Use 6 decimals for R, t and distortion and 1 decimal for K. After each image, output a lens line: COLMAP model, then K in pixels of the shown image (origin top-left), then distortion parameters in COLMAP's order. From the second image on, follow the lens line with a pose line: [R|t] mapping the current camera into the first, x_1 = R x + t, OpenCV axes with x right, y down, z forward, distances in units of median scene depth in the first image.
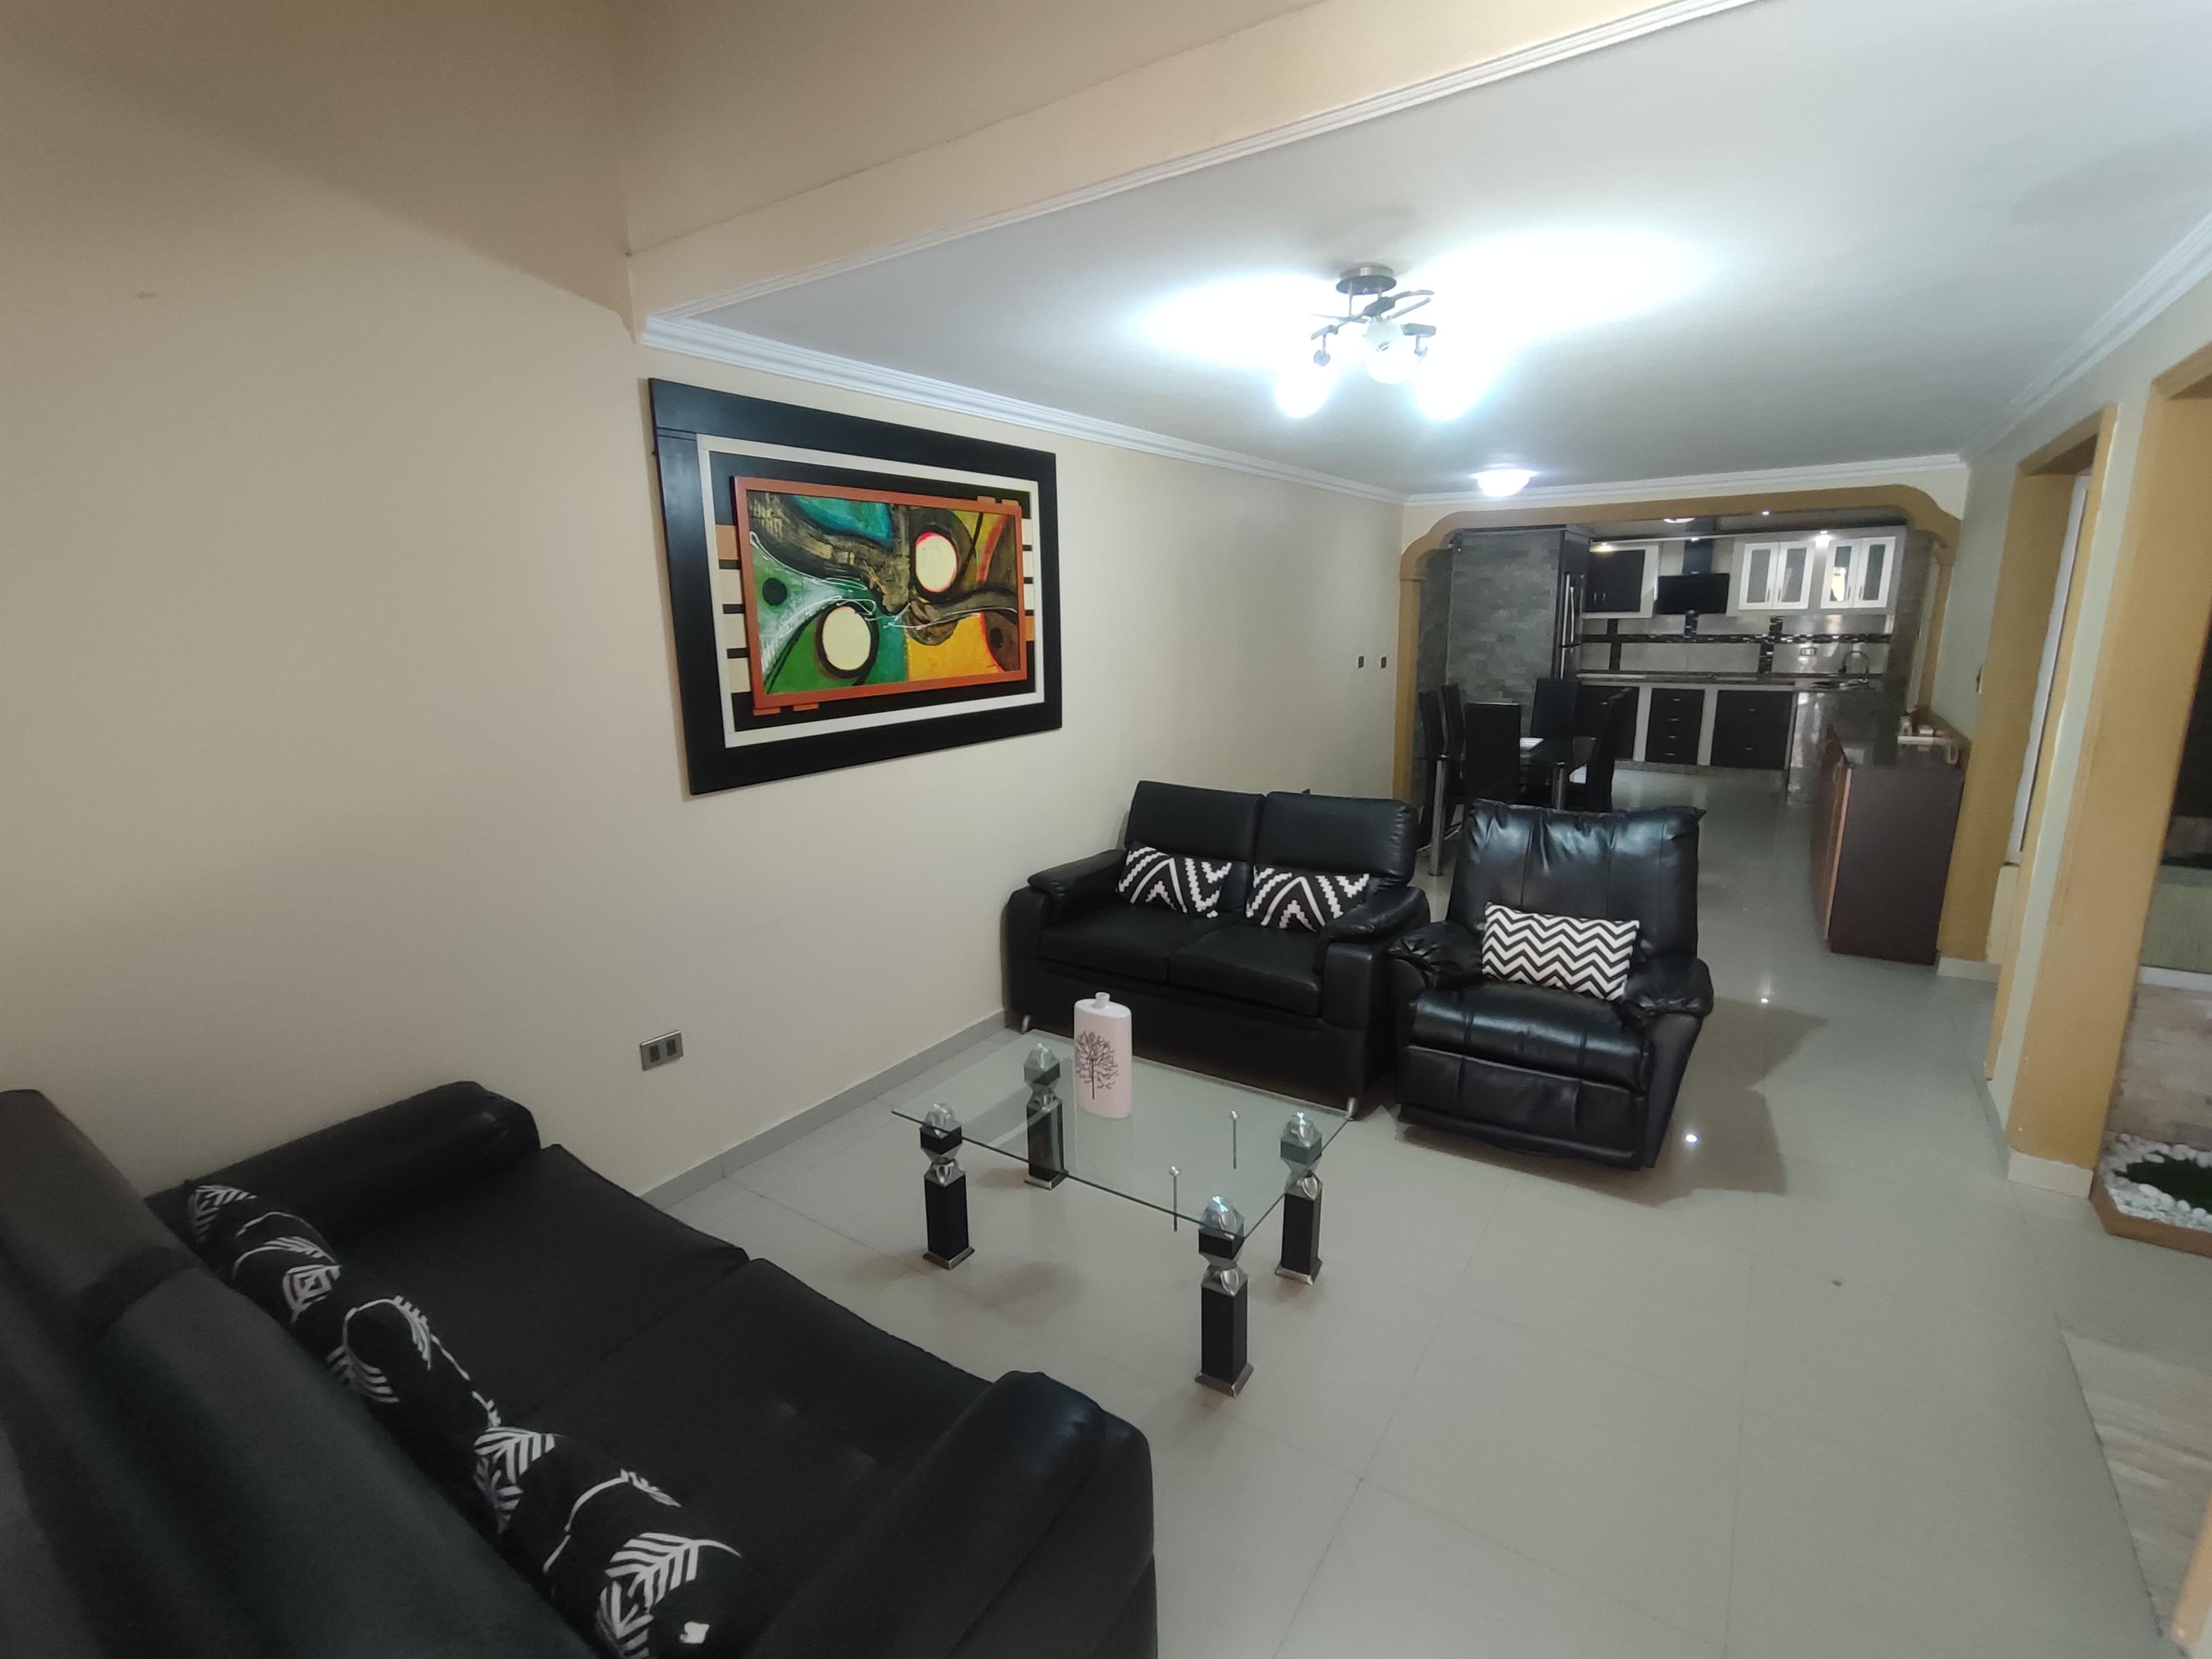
lens RADIAL K [[1003.6, 0, 1103.4], [0, 1003.6, 820.0], [0, 0, 1]] dist [-0.003696, 0.002231]
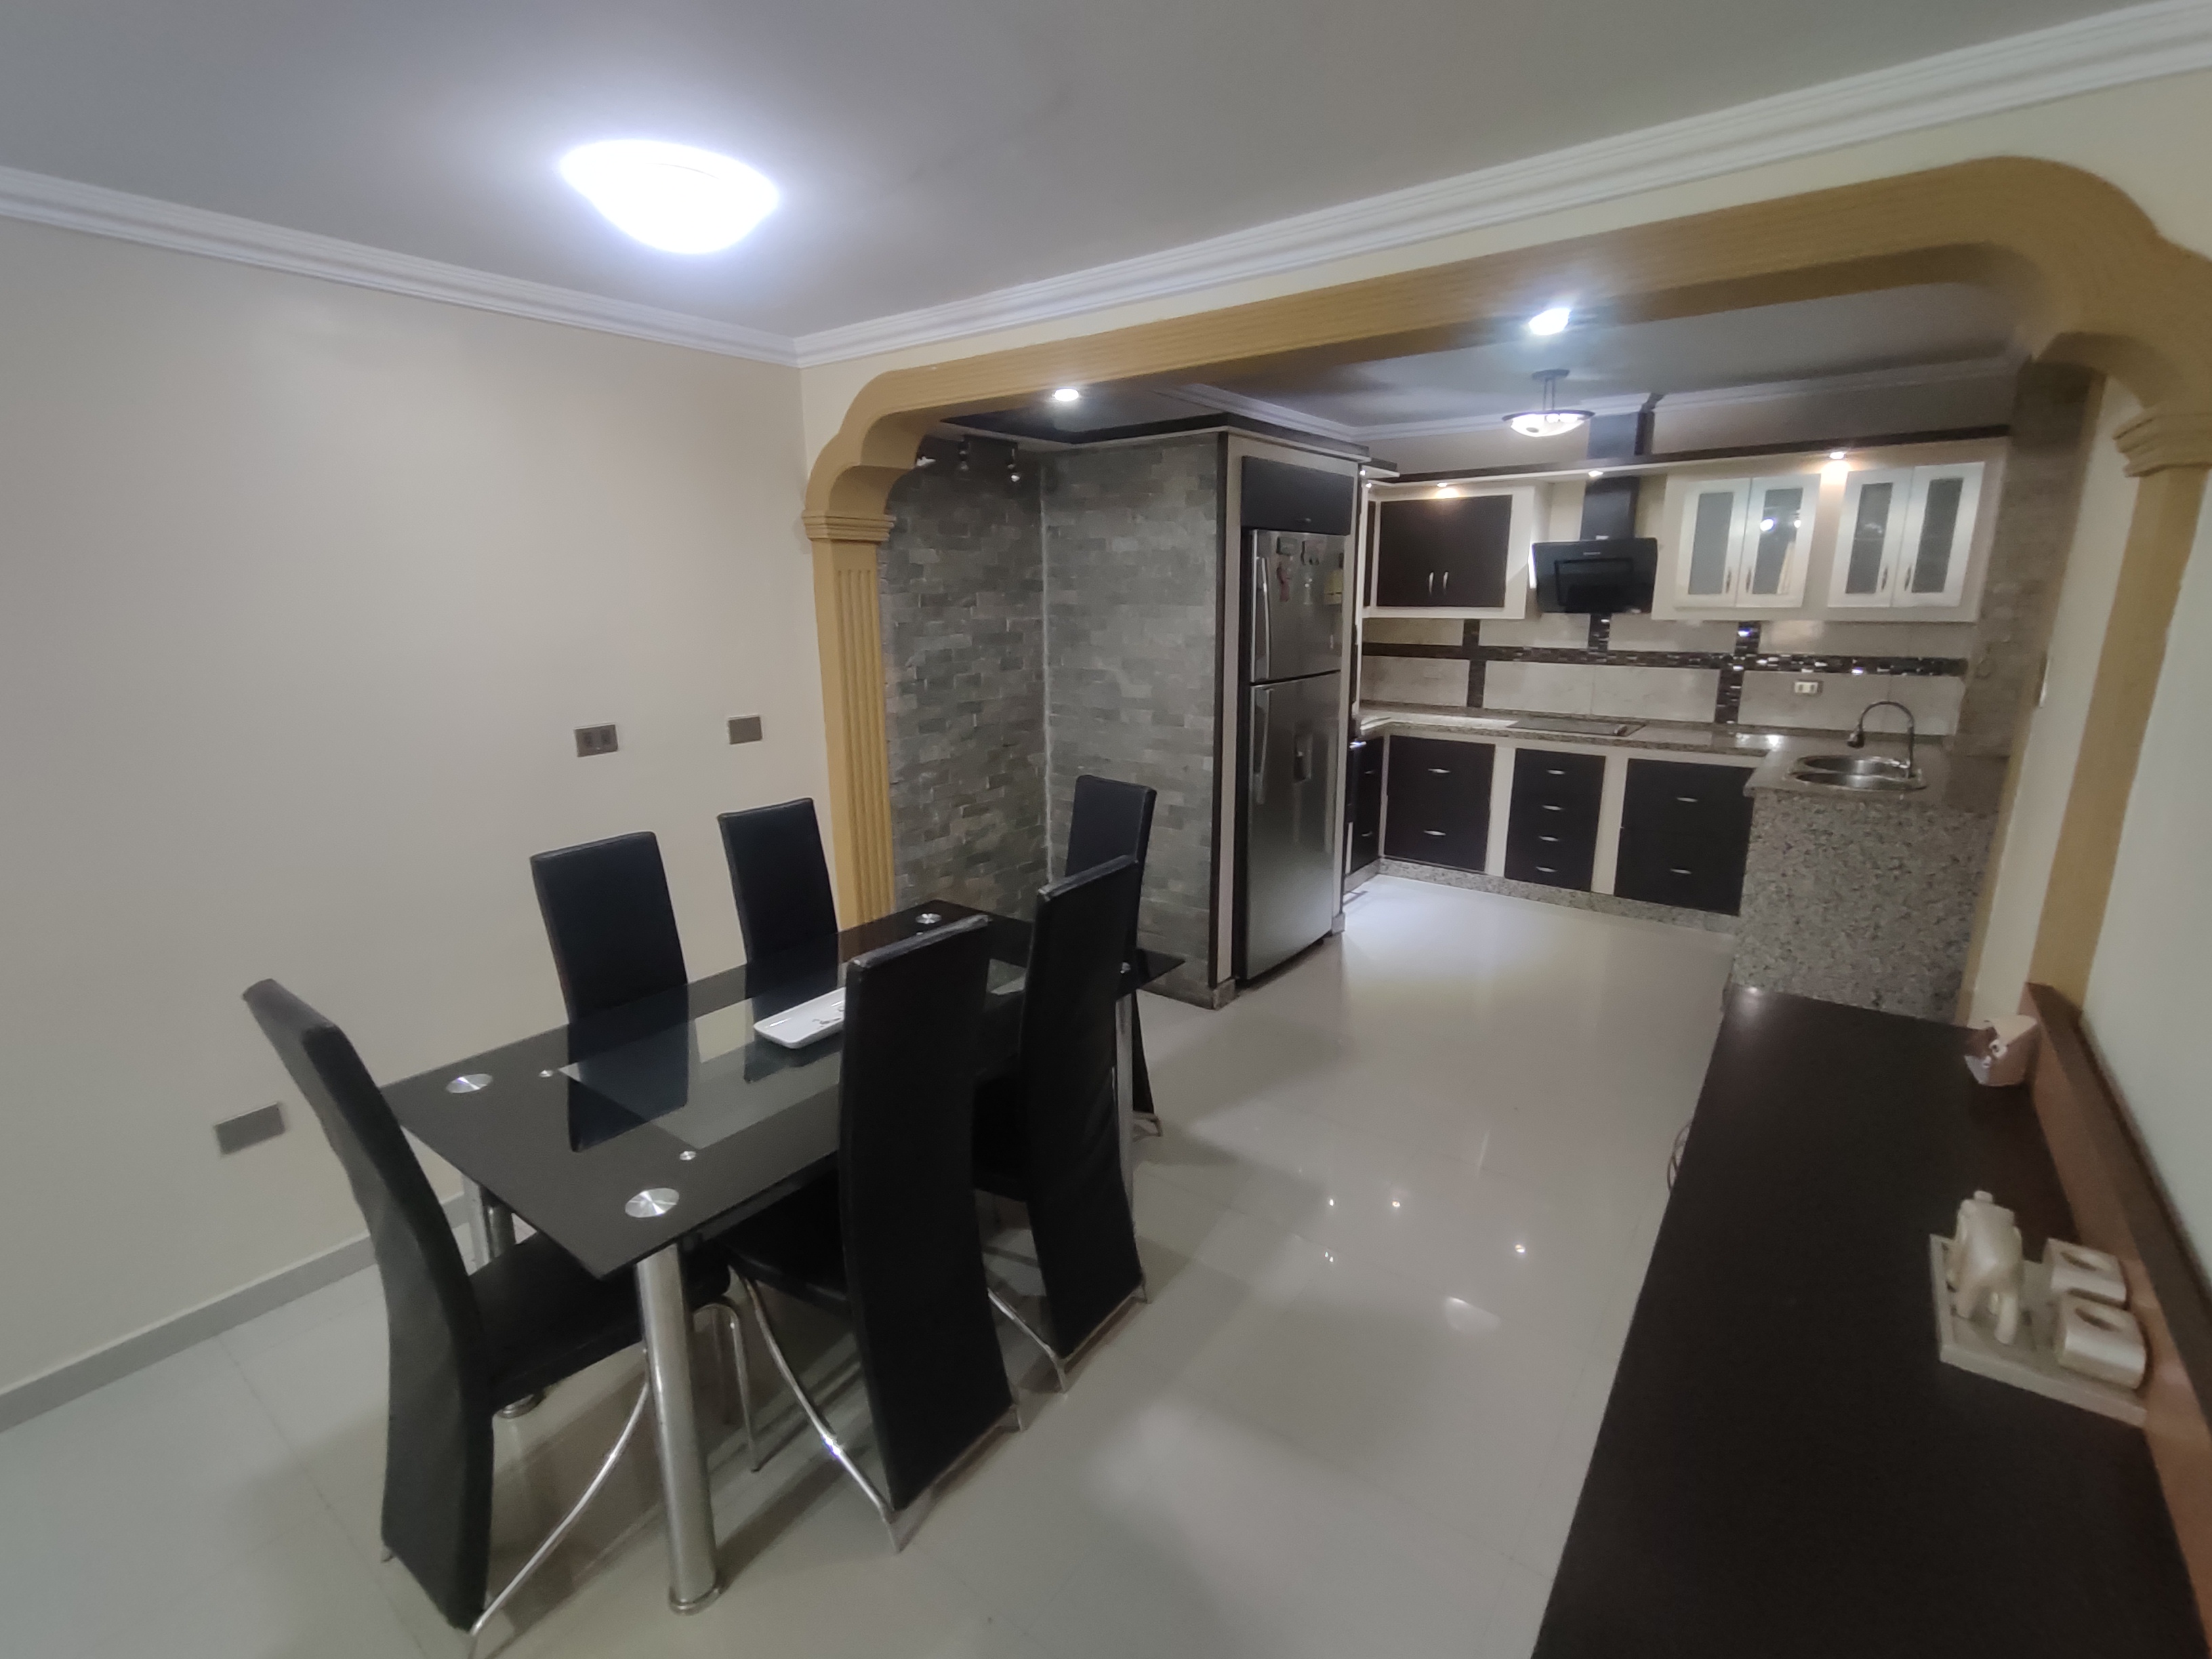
lens RADIAL K [[1003.6, 0, 1105.7], [0, 1003.6, 830.3], [0, 0, 1]] dist [-0.003696, 0.002231]
pose [[0.998935, 0.020444, -0.041368, 0.344698], [-0.019245, 0.999389, 0.029171, -0.097690], [0.041939, -0.028344, 0.998718, 0.436688]]
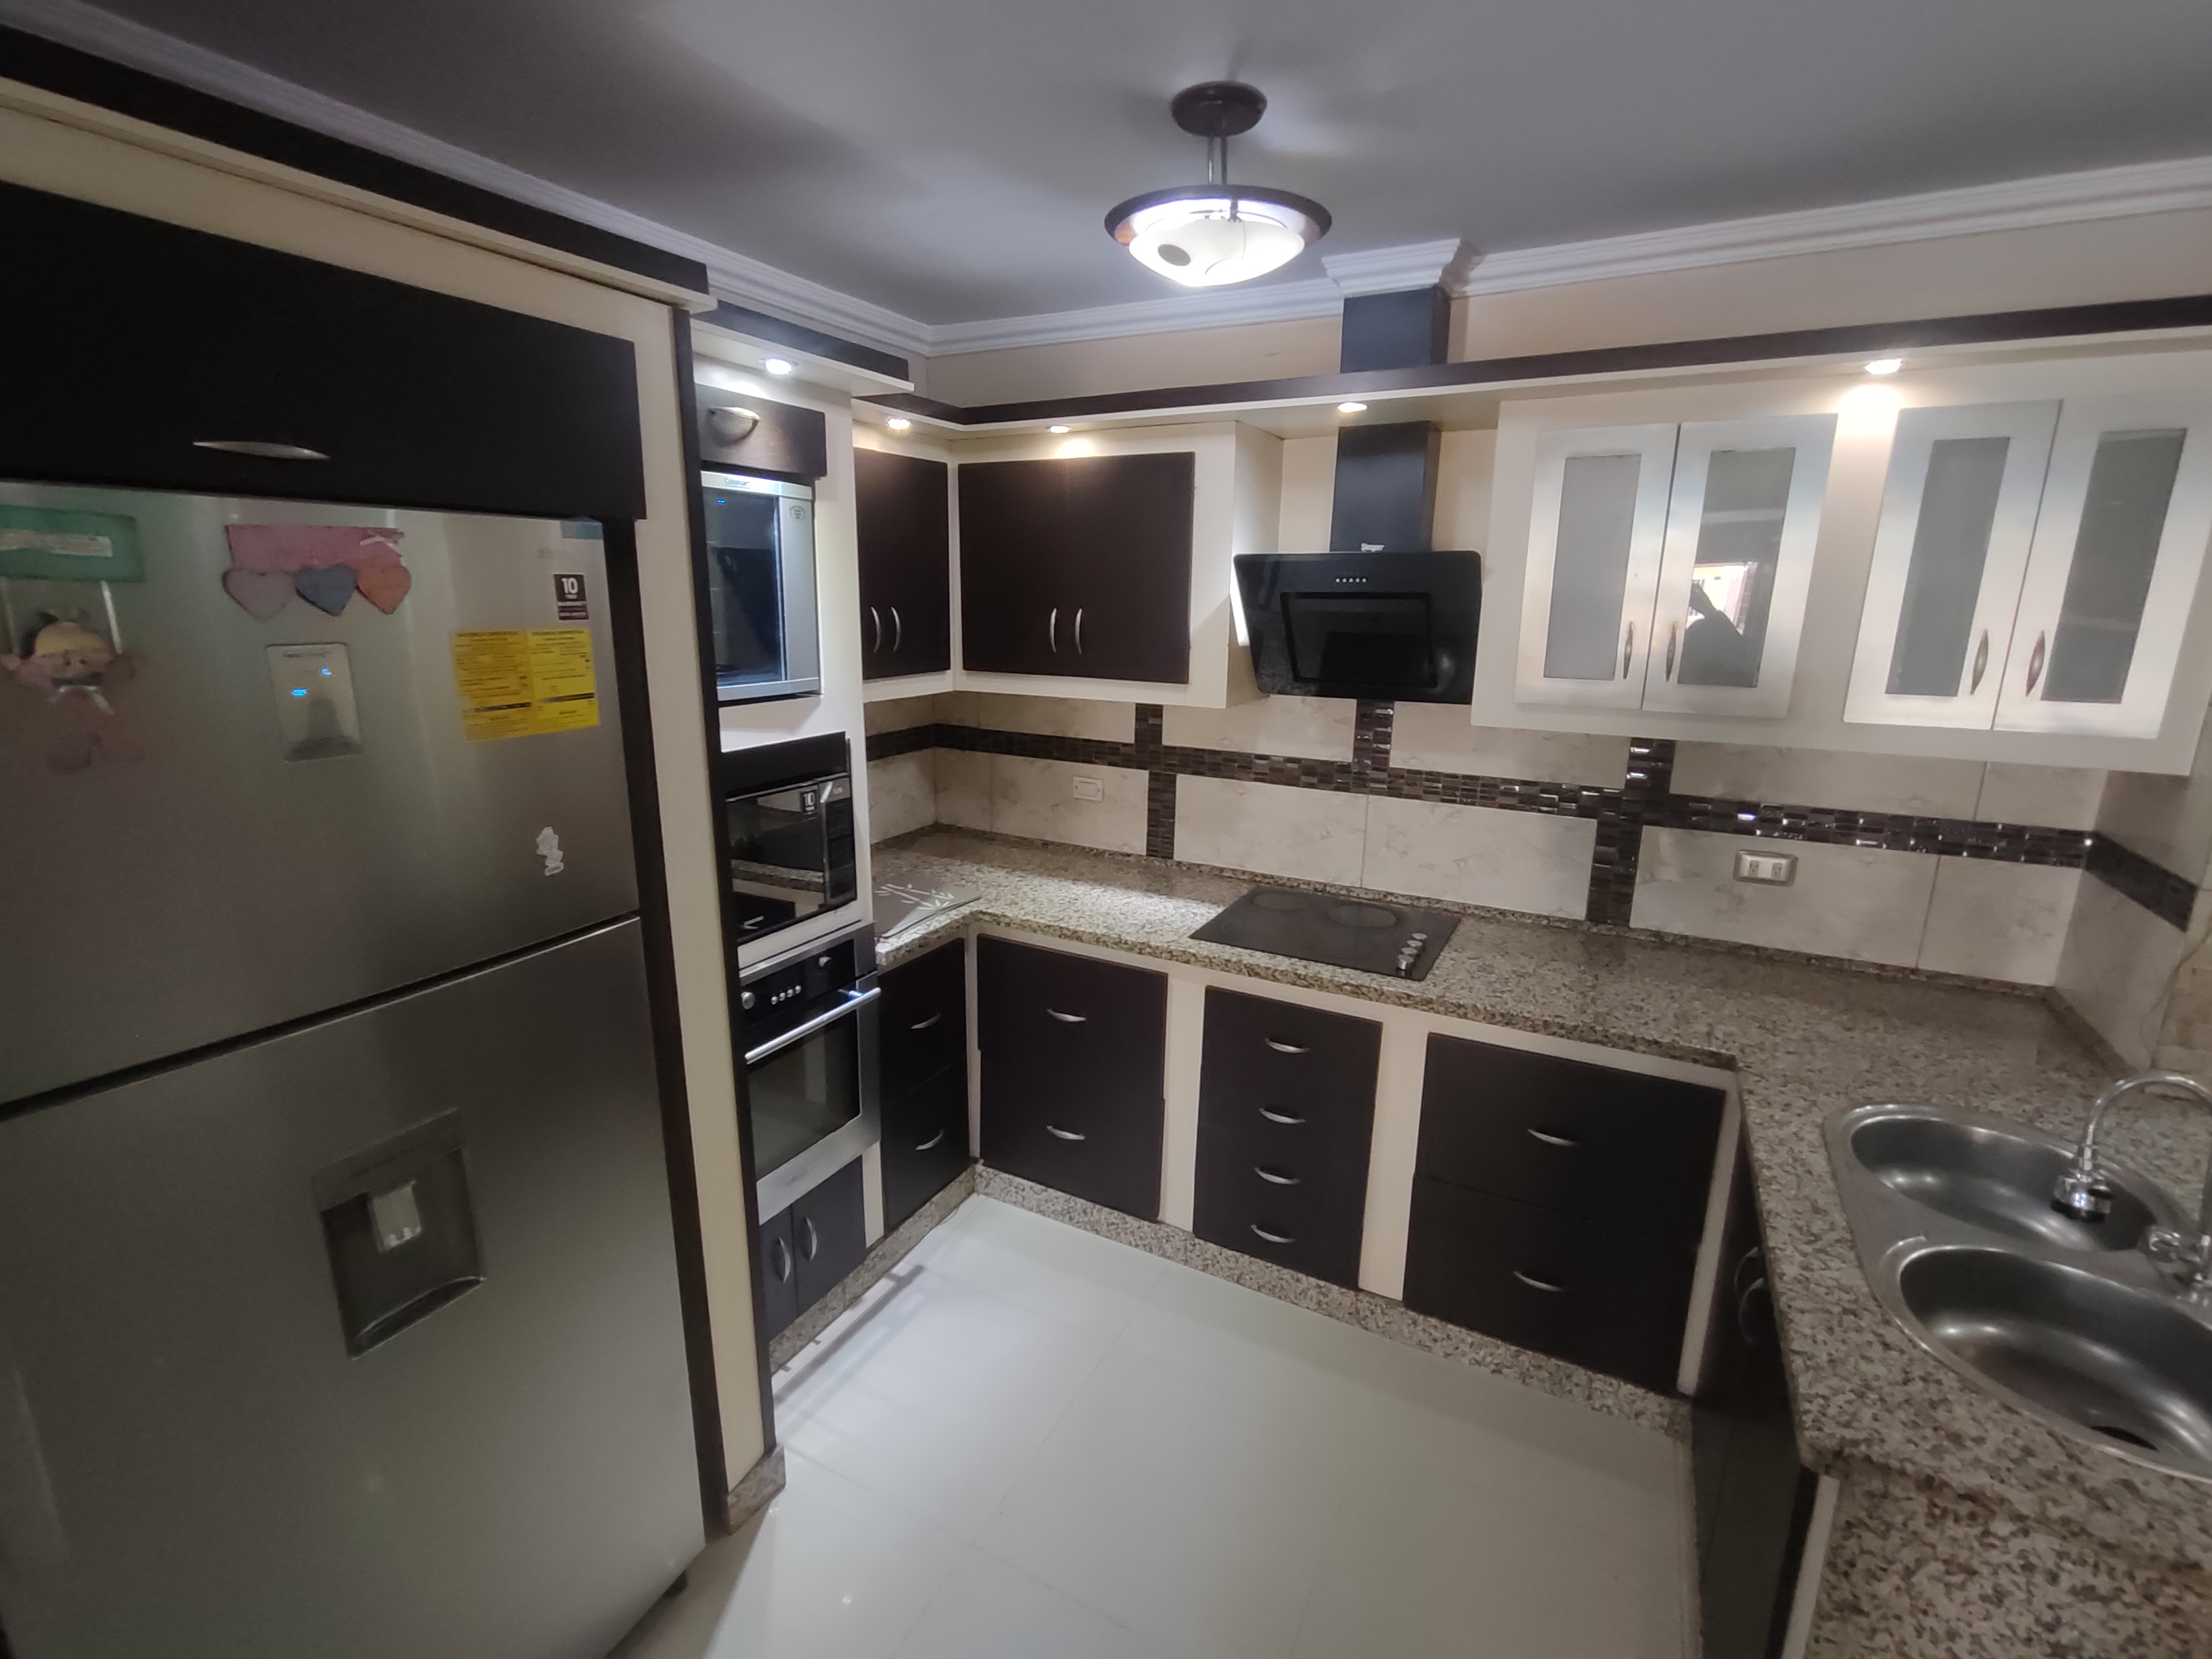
lens RADIAL K [[1003.6, 0, 1109.8], [0, 1003.6, 824.8], [0, 0, 1]] dist [-0.003696, 0.002231]
pose [[0.992739, 0.007269, 0.120072, 0.489631], [-0.010329, 0.999637, 0.024884, -0.179255], [-0.119847, -0.025943, 0.992453, 0.742615]]
